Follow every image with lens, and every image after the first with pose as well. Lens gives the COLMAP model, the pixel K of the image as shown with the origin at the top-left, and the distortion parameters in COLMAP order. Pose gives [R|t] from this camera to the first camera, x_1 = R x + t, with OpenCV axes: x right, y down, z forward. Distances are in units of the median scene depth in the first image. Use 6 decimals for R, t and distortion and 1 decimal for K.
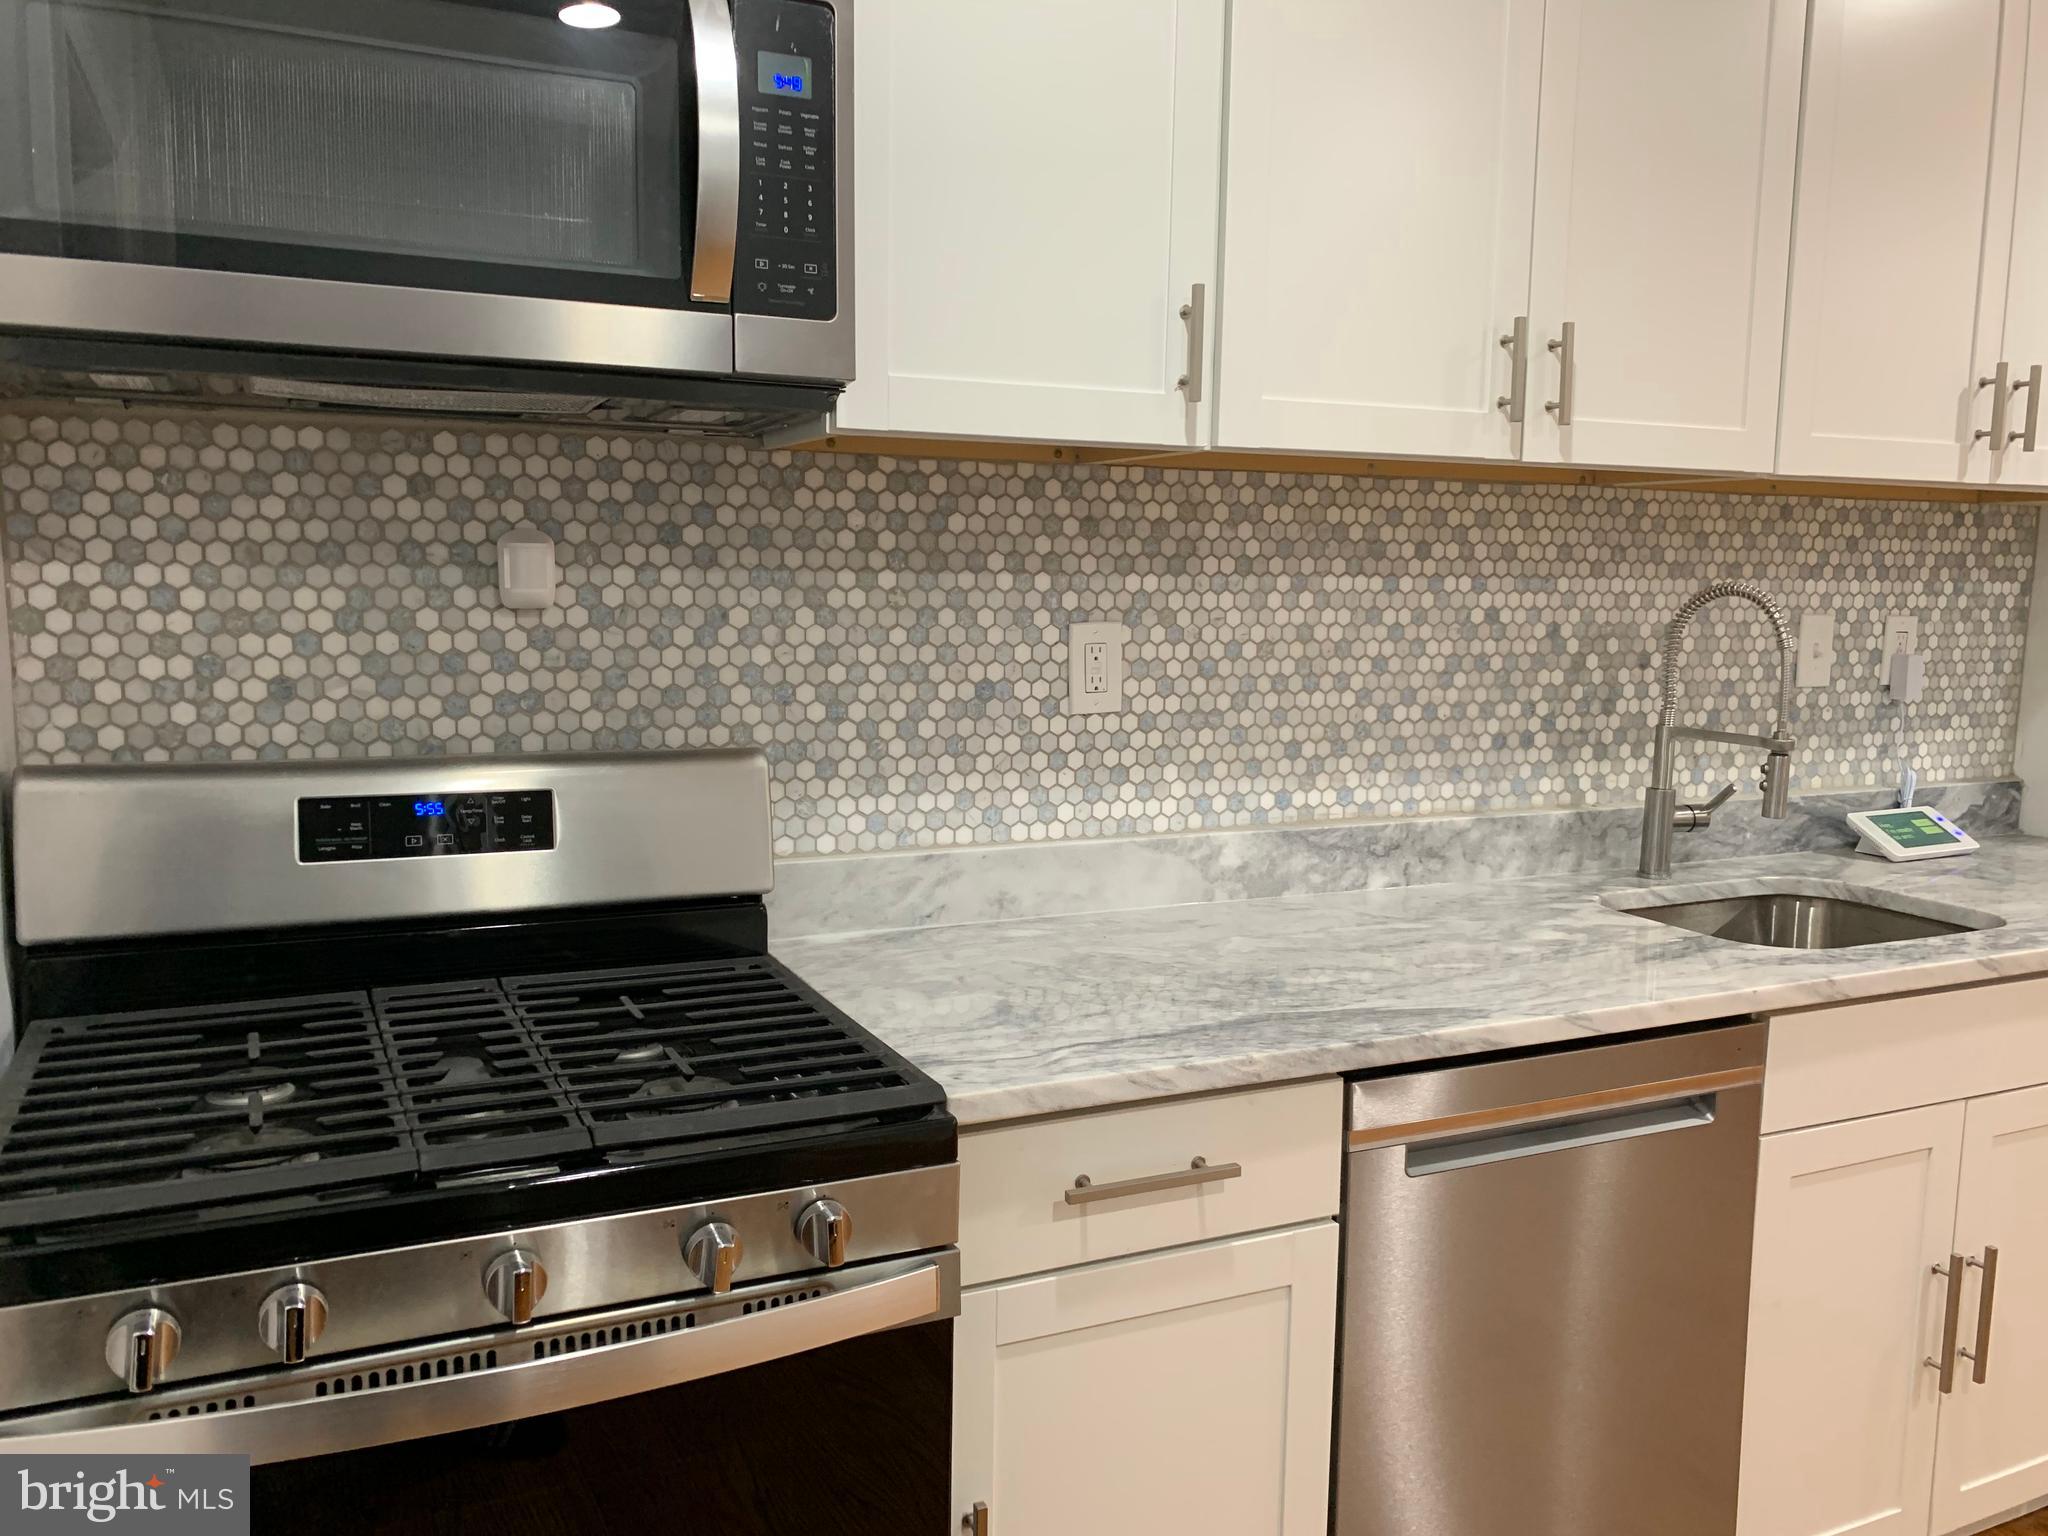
lens RADIAL K [[1570.0, 0, 1024.0], [0, 1570.0, 768.0], [0, 0, 1]] dist [0.087190, -0.181505]
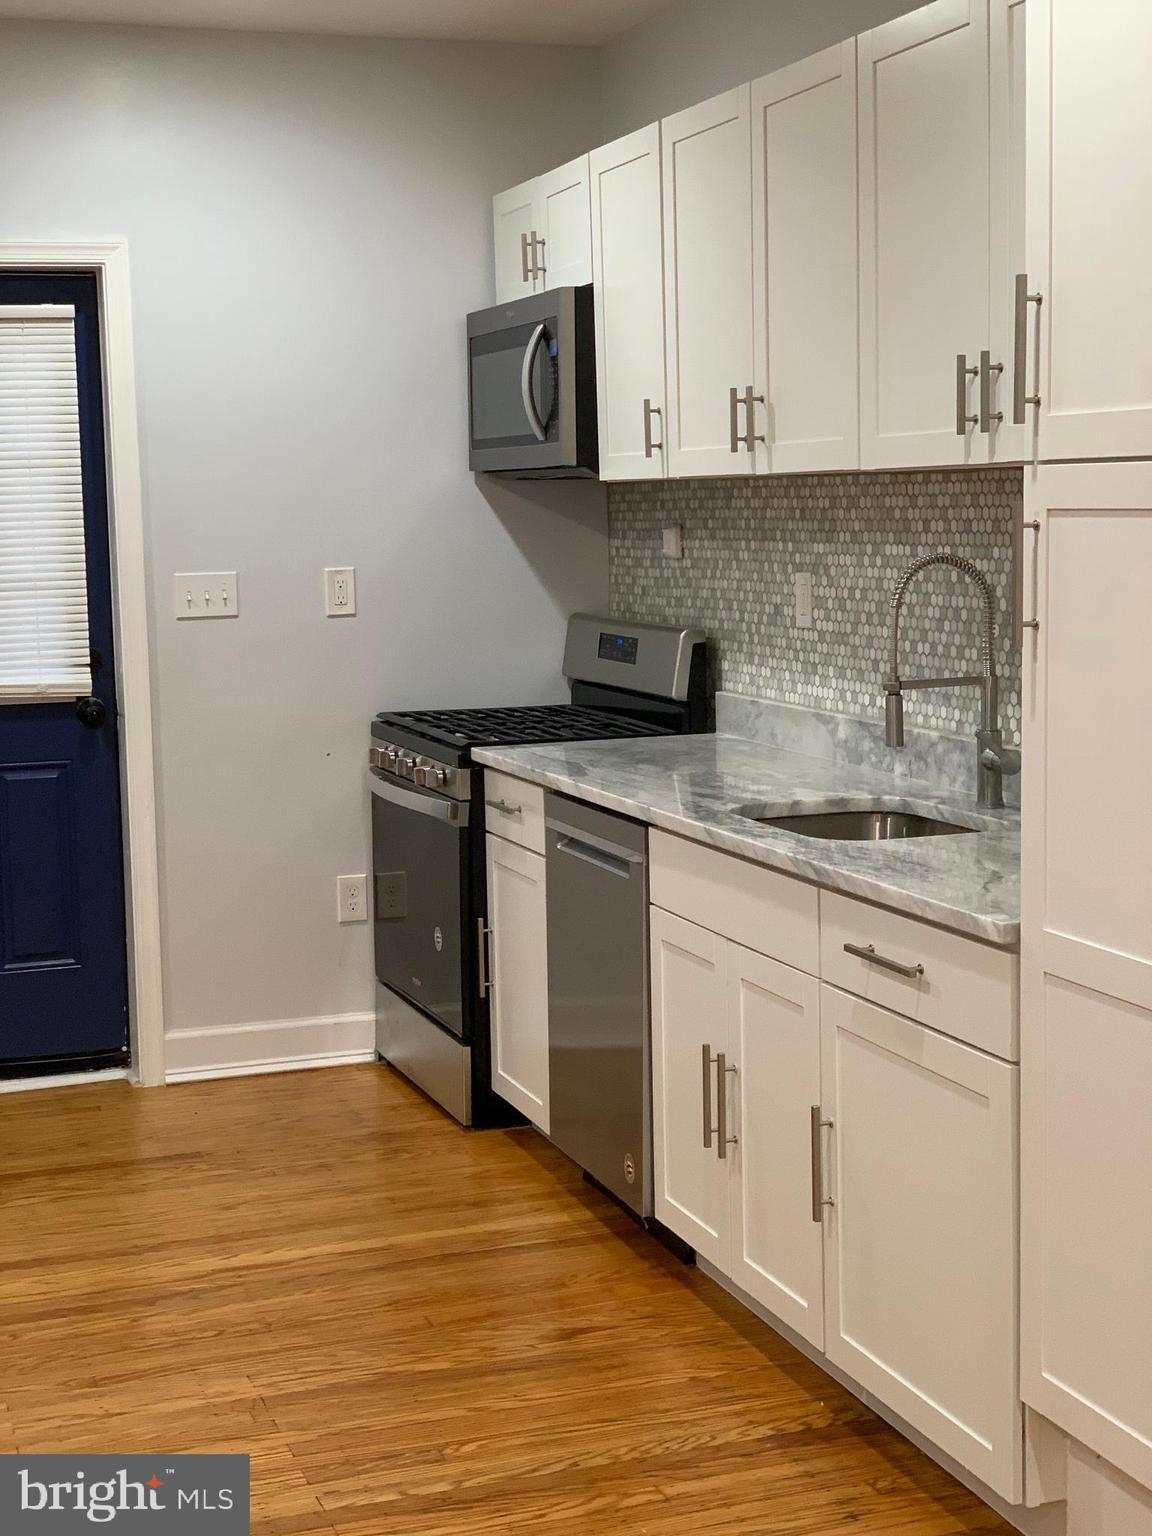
lens RADIAL K [[2314.7, 0, 576.0], [0, 2314.7, 768.0], [0, 0, 1]] dist [-0.015228, 0.049504]
pose [[-0.084689, 0.107905, -0.990547, 2.275501], [-0.103287, 0.987813, 0.116438, -0.135808], [0.991040, 0.112172, -0.072512, 0.892665]]
